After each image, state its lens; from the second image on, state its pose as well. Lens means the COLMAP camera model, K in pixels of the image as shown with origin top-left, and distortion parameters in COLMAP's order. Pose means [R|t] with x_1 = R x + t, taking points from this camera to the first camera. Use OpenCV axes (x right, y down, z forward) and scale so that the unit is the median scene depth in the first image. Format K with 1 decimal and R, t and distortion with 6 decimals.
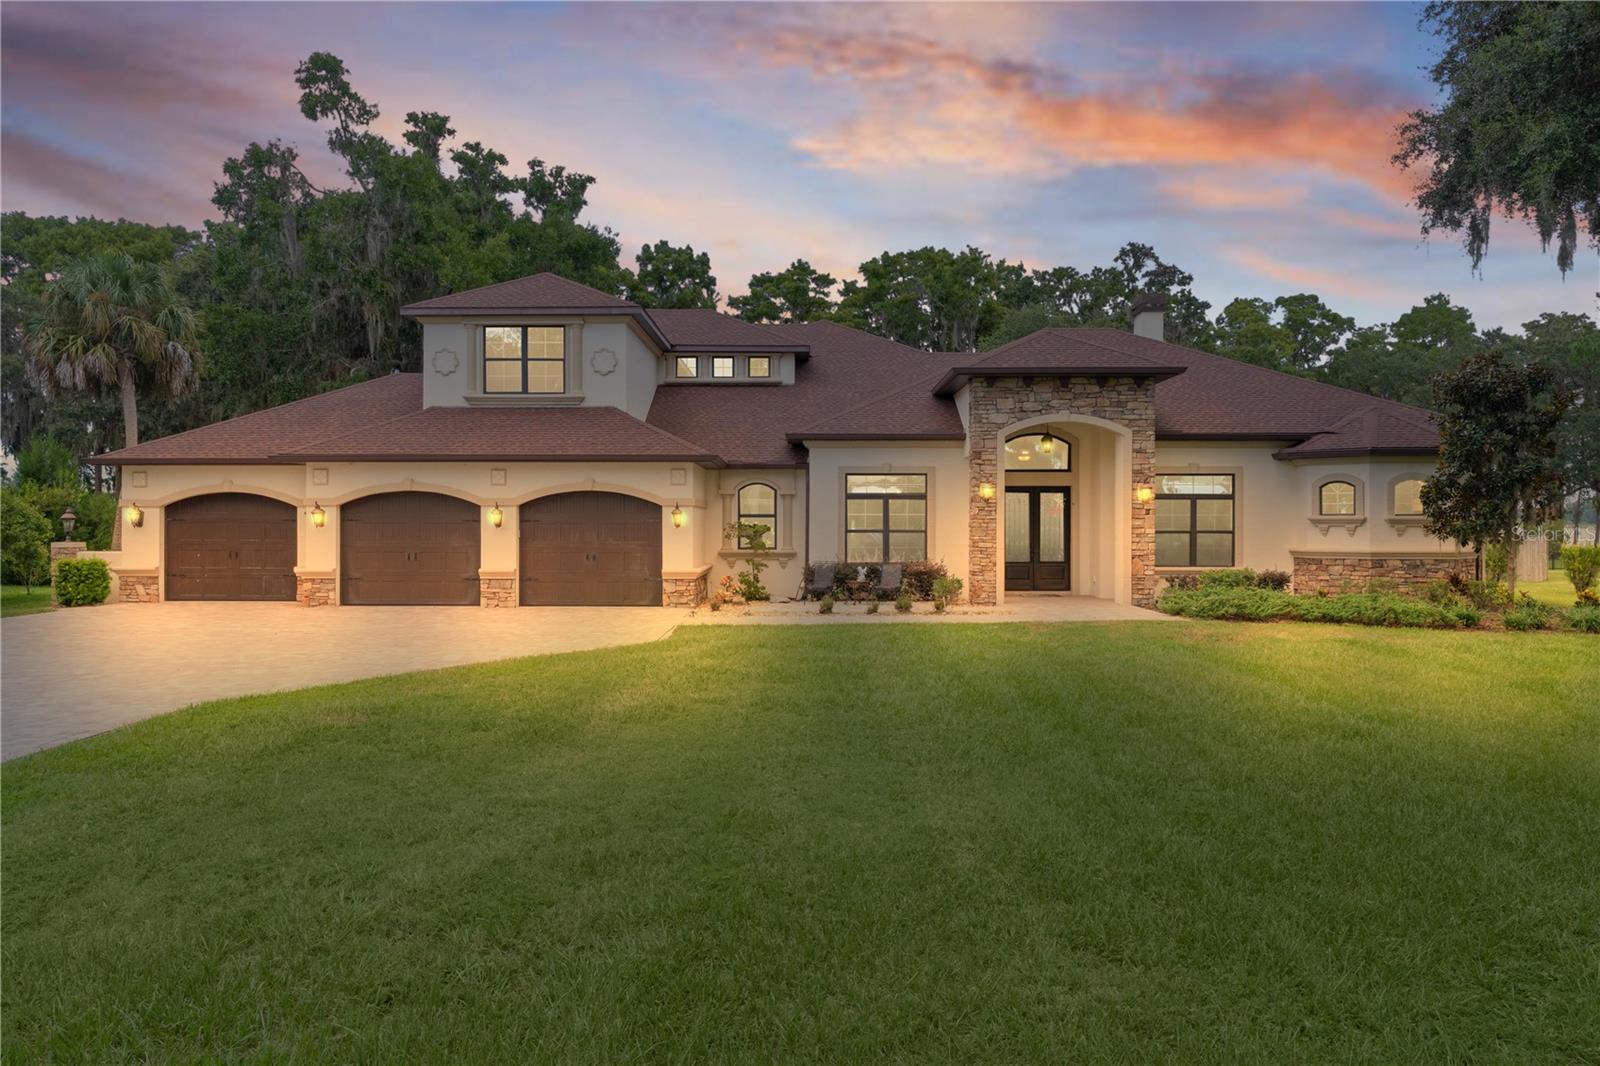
lens RADIAL K [[1151.0, 0, 799.8], [0, 1151.0, 529.9], [0, 0, 1]] dist [-0.000082, -0.000365]
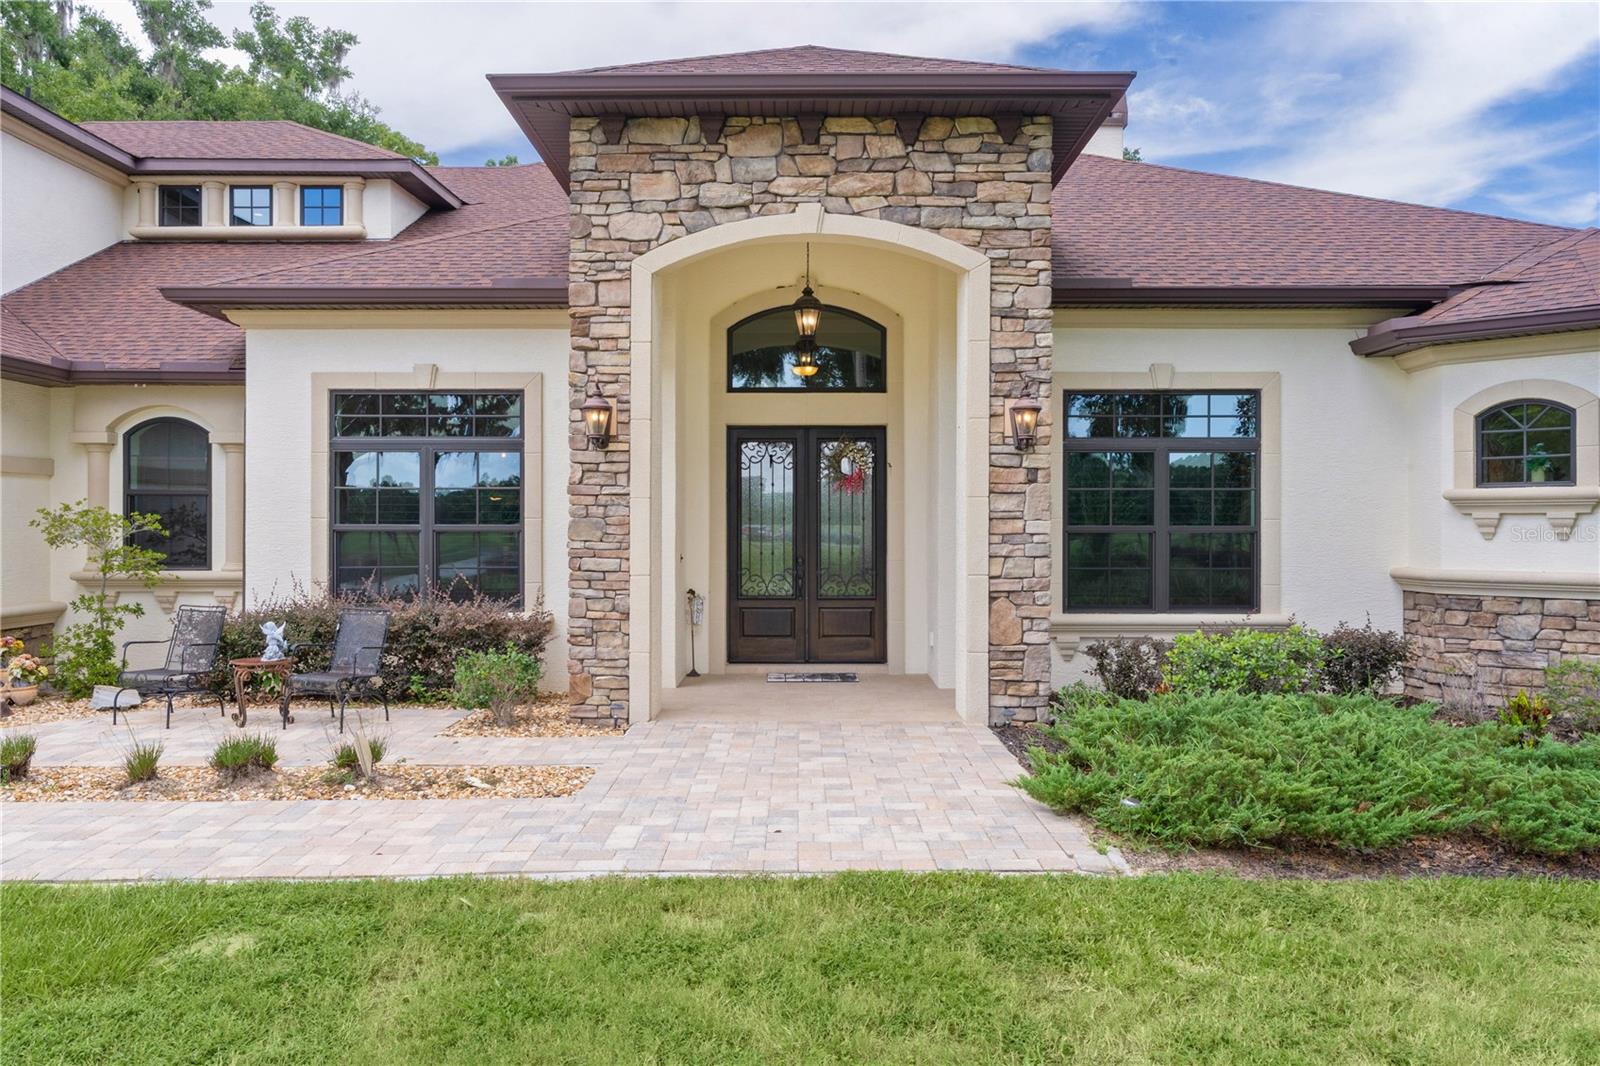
lens RADIAL K [[1199.6, 0, 800.5], [0, 1199.6, 533.7], [0, 0, 1]] dist [0.005088, -0.002236]
pose [[0.999979, -0.000696, 0.006433, 0.218853], [0.000678, 0.999996, 0.002711, 0.002037], [-0.006435, -0.002706, 0.999976, 0.594507]]
